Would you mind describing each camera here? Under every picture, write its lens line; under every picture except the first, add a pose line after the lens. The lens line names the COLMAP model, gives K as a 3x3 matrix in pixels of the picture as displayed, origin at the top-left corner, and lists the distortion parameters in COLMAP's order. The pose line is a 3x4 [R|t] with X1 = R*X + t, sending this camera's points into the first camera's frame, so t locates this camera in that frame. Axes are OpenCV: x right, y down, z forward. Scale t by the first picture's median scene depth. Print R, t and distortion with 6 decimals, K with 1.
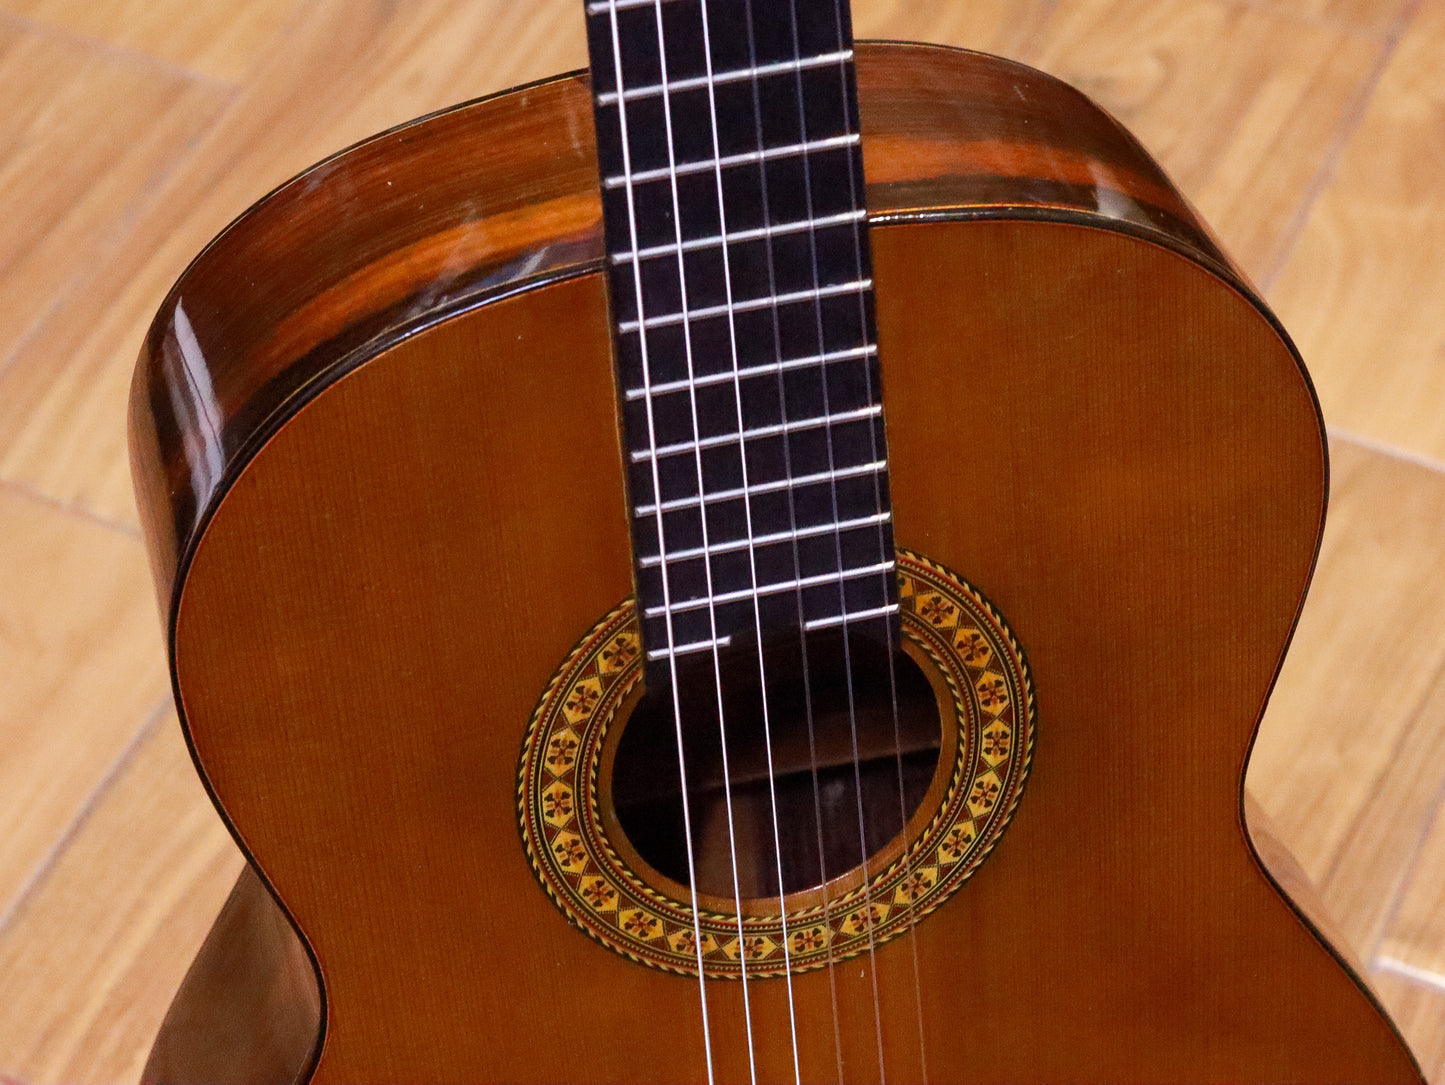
lens RADIAL K [[3905.8, 0, 722.5], [0, 3905.8, 542.5], [0, 0, 1]] dist [-0.136133, -0.221782]
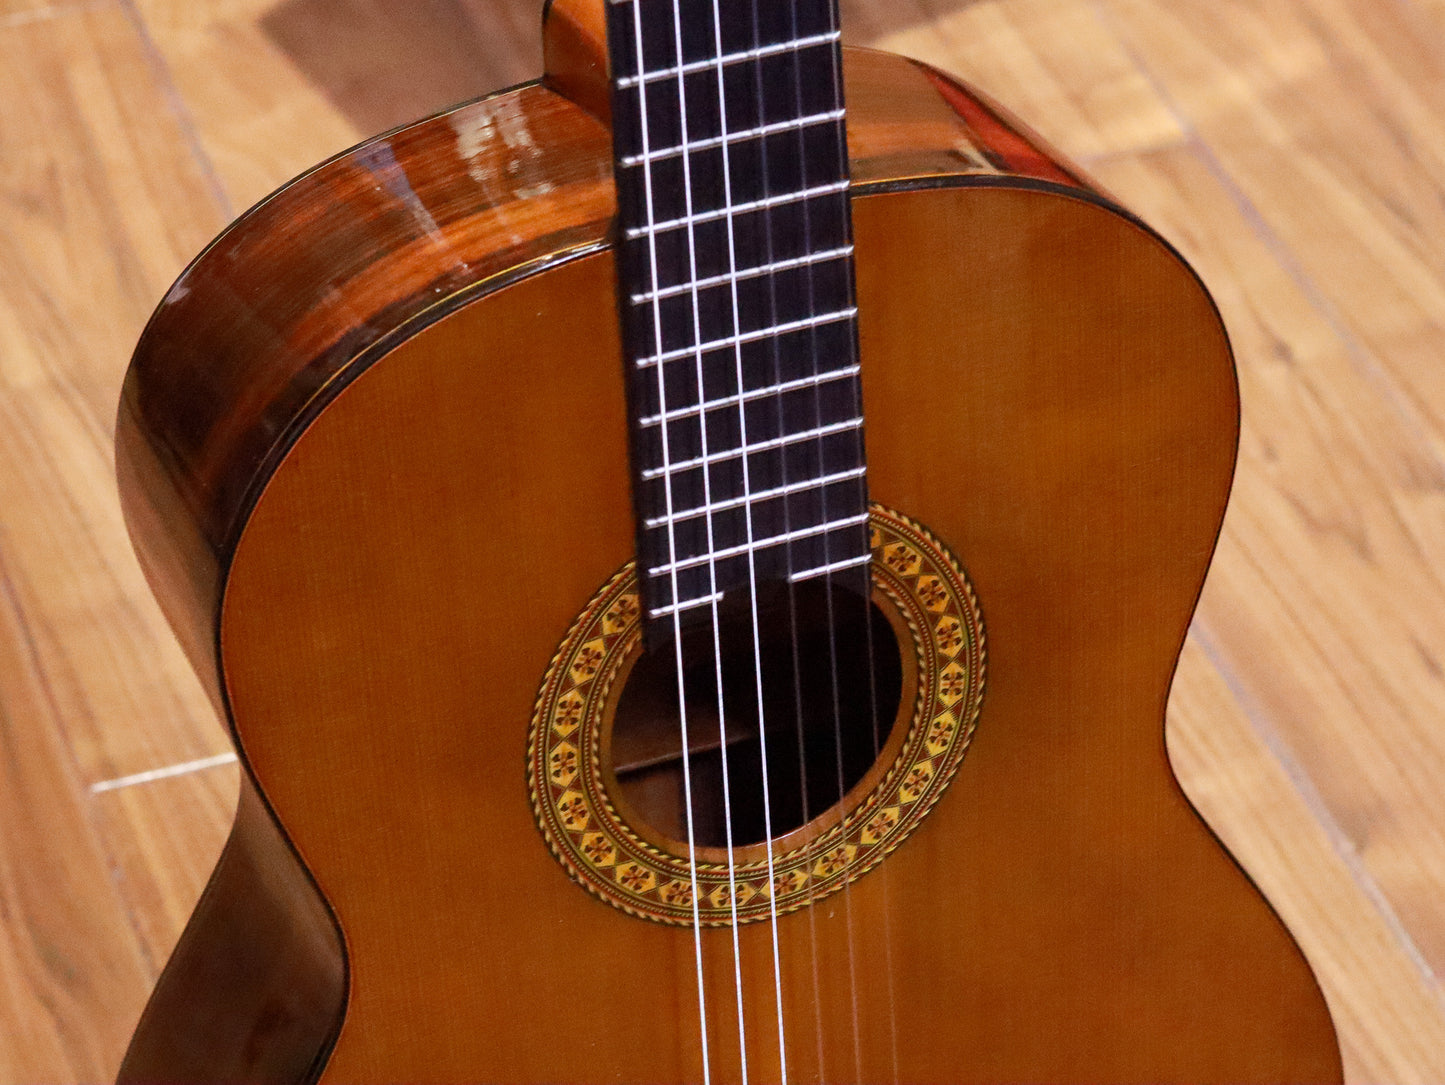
lens RADIAL K [[3905.8, 0, 722.5], [0, 3905.8, 542.5], [0, 0, 1]] dist [-0.136133, -0.221782]
pose [[0.987124, -0.062024, 0.147442, -0.152044], [0.068636, 0.996832, -0.040188, 0.052375], [-0.144483, 0.049791, 0.988254, -0.060726]]
